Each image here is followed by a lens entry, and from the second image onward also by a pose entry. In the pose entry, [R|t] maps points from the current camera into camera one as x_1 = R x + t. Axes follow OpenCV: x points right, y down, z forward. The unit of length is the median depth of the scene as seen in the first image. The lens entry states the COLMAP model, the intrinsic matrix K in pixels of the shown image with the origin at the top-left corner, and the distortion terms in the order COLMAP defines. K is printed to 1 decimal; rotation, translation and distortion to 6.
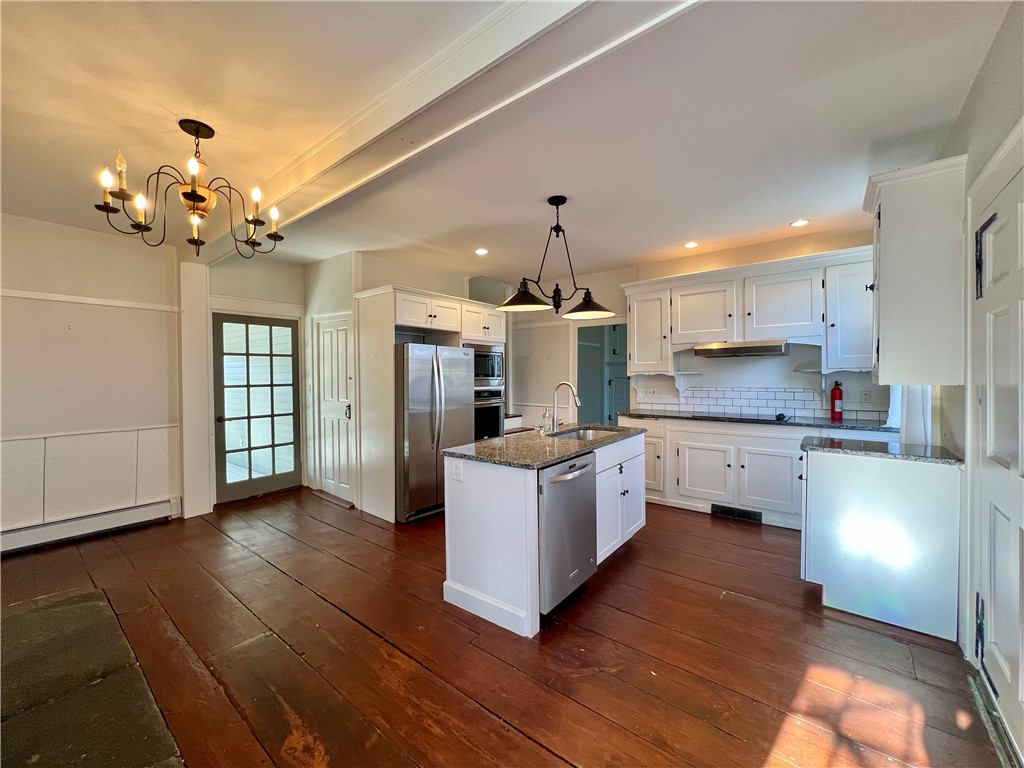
lens RADIAL K [[409.6, 0, 509.5], [0, 409.6, 380.6], [0, 0, 1]] dist [-0.001191, 0.000324]
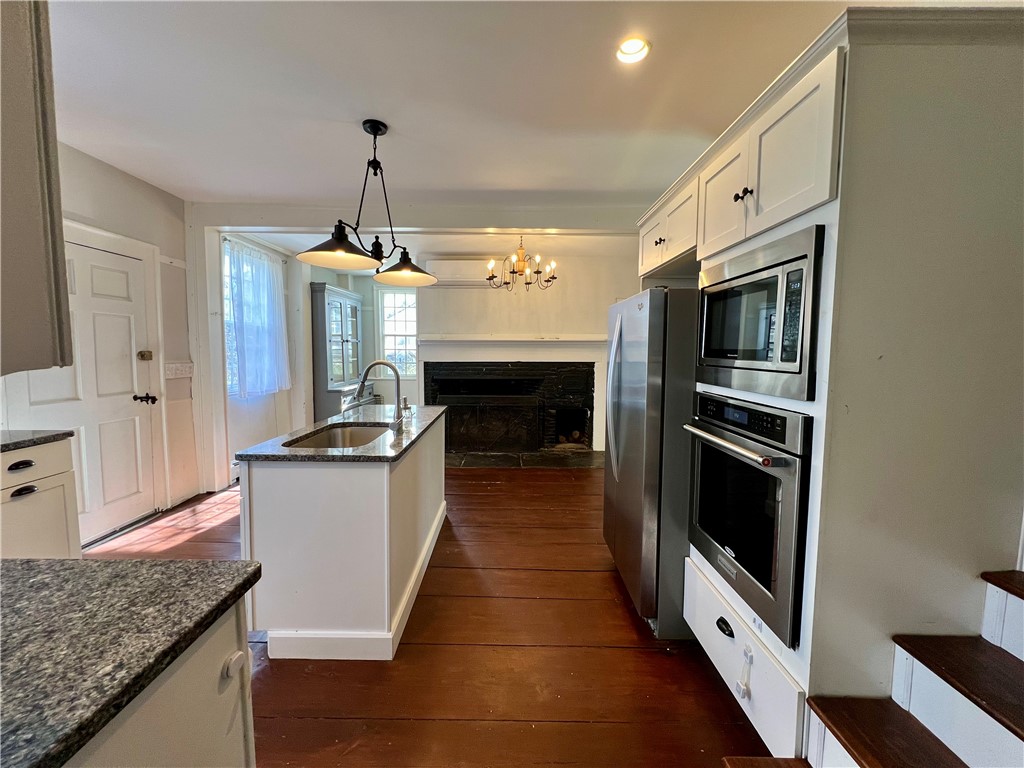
lens RADIAL K [[409.6, 0, 509.5], [0, 409.6, 380.6], [0, 0, 1]] dist [-0.001191, 0.000324]
pose [[-0.777677, 0.045911, -0.626985, 0.319408], [-0.011405, 0.996135, 0.087089, -0.021426], [0.628560, 0.074878, -0.774148, 1.355839]]
